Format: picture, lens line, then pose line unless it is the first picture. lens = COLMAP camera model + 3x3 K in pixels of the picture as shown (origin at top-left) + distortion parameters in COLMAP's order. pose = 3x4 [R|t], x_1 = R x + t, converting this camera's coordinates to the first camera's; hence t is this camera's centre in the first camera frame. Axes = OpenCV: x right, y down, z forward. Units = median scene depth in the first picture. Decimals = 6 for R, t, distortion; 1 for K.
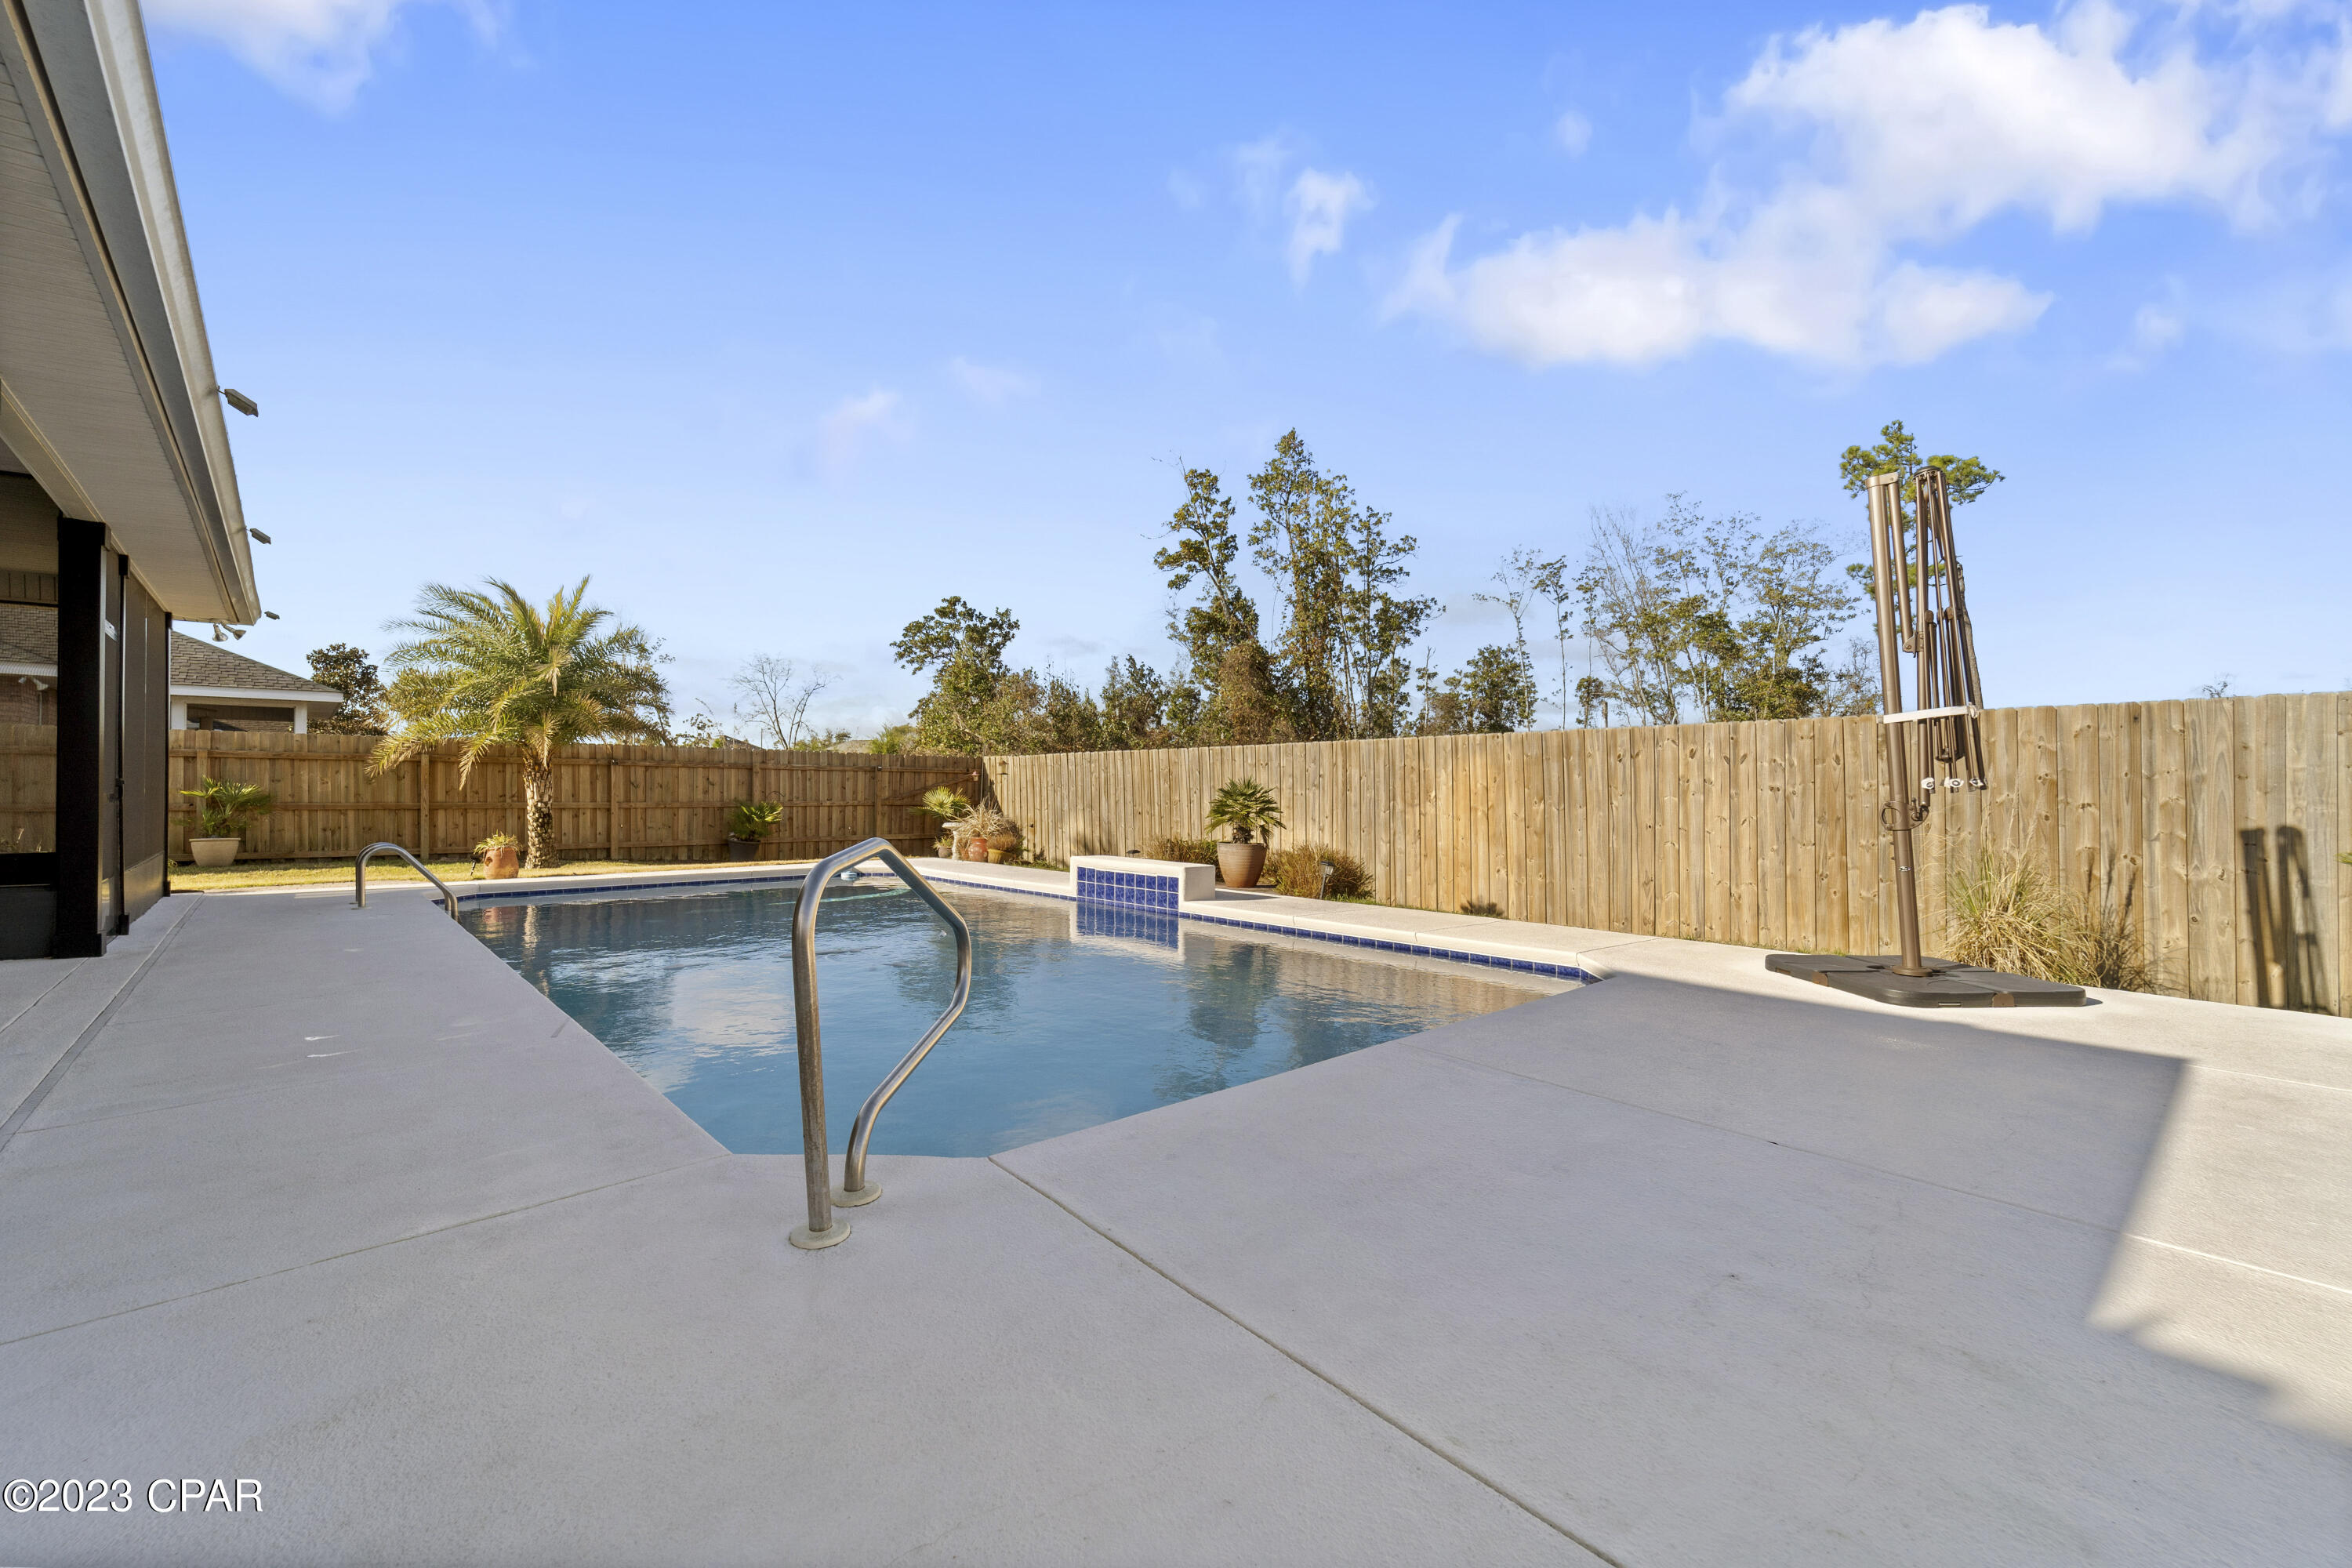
lens RADIAL K [[985.5, 0, 1176.0], [0, 985.5, 784.0], [0, 0, 1]] dist [-0.002958, -0.000739]
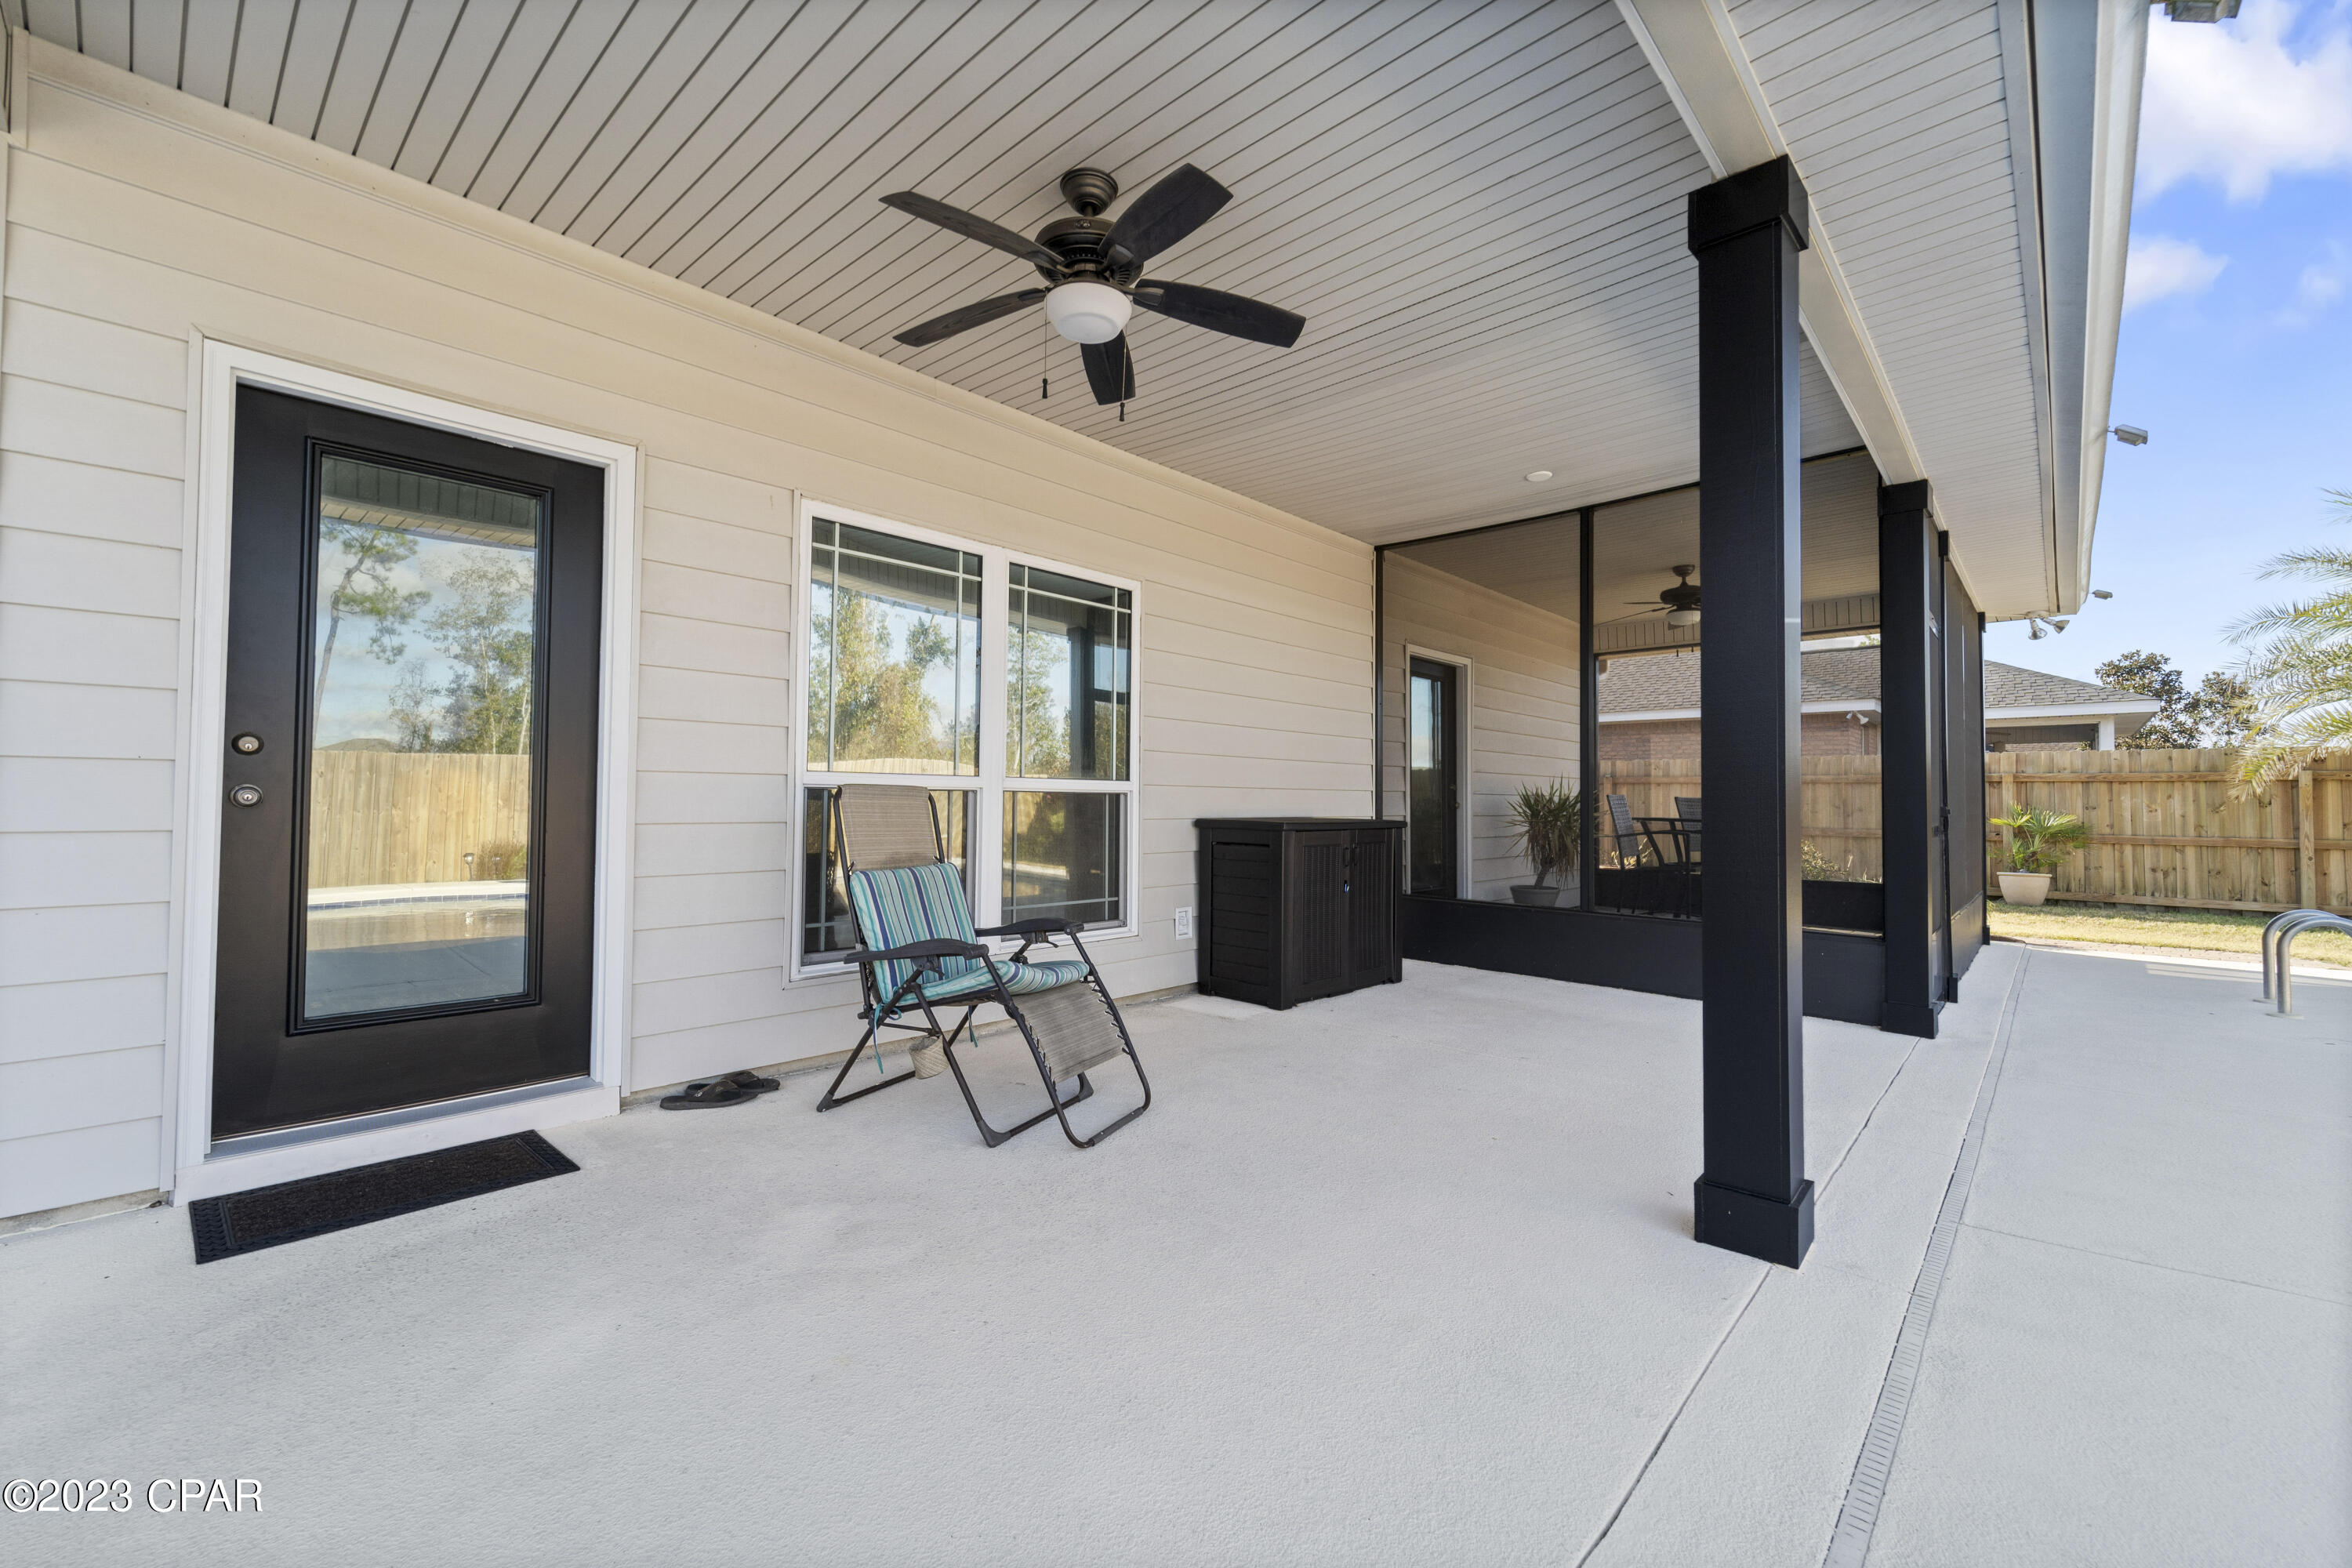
lens RADIAL K [[972.8, 0, 1189.2], [0, 972.8, 776.1], [0, 0, 1]] dist [-0.001955, -0.000187]
pose [[0.106515, -0.031887, -0.993800, -0.173602], [-0.002848, 0.999472, -0.032374, -0.001664], [0.994307, 0.006279, 0.106368, 0.147409]]
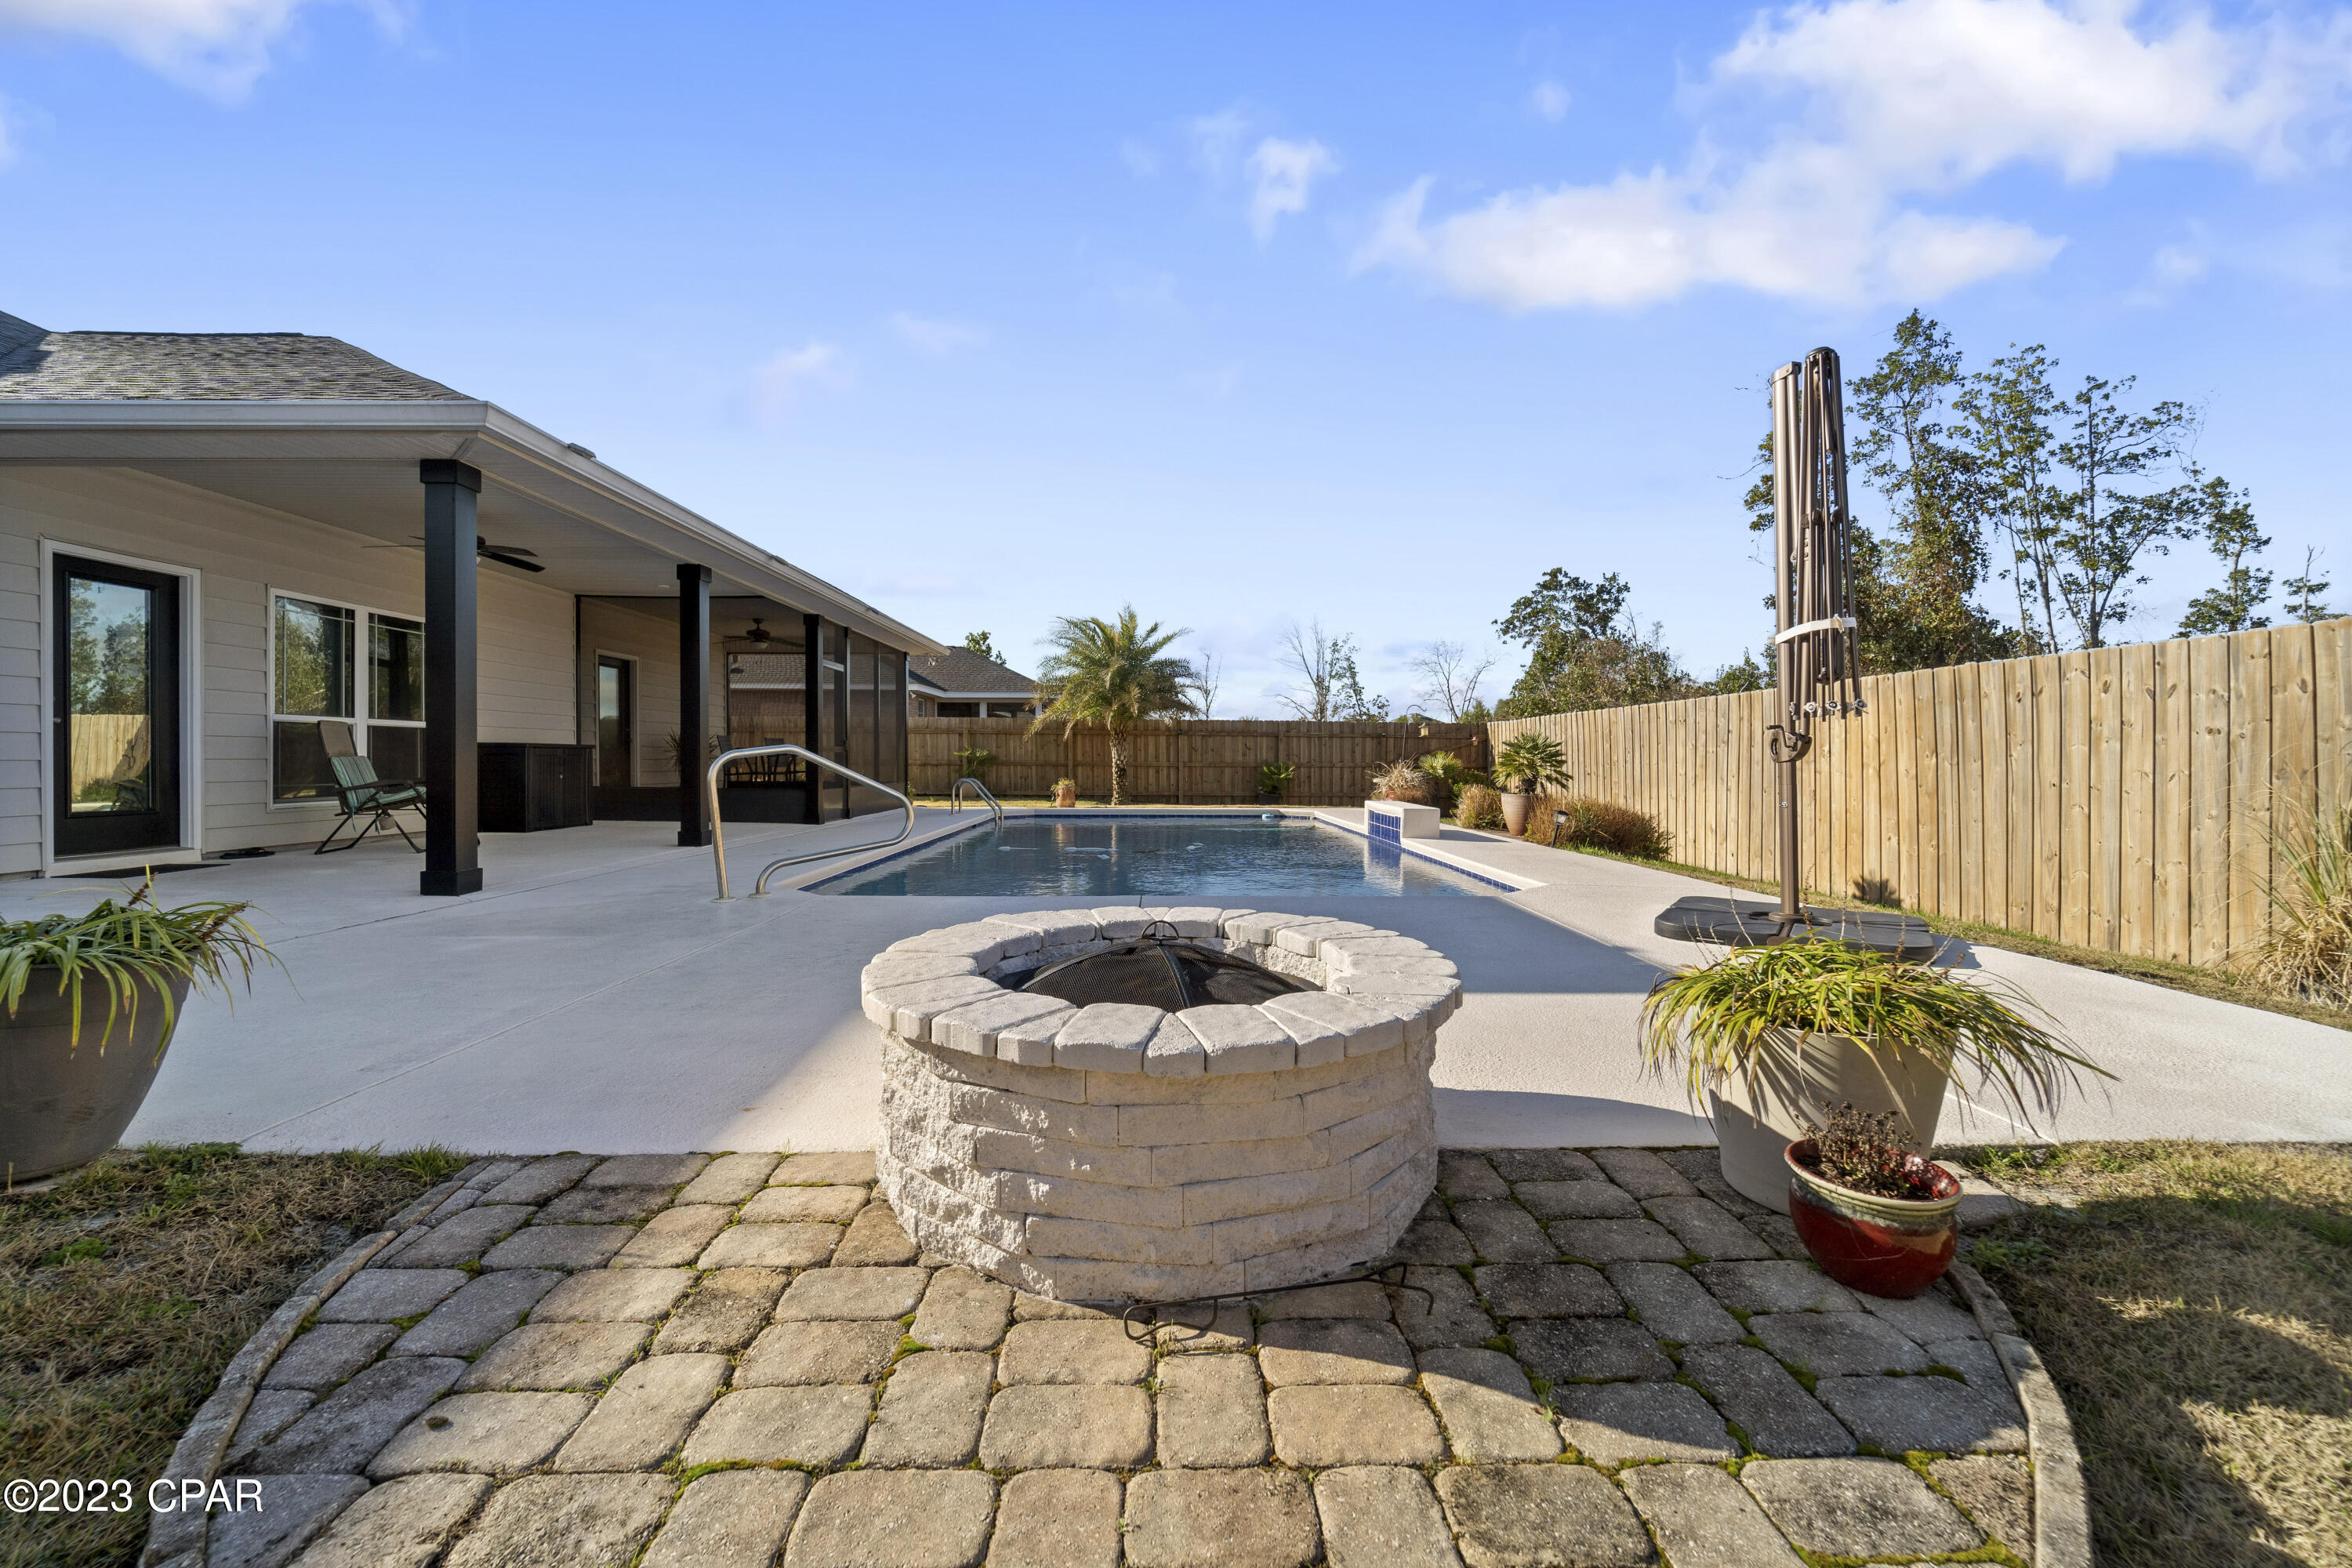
lens RADIAL K [[954.7, 0, 1171.3], [0, 954.7, 776.1], [0, 0, 1]] dist [0.000240, -0.000059]
pose [[0.753431, 0.010602, -0.657441, 0.348884], [0.001282, 0.999844, 0.017593, 0.017351], [0.657525, -0.014098, 0.753301, -0.012814]]
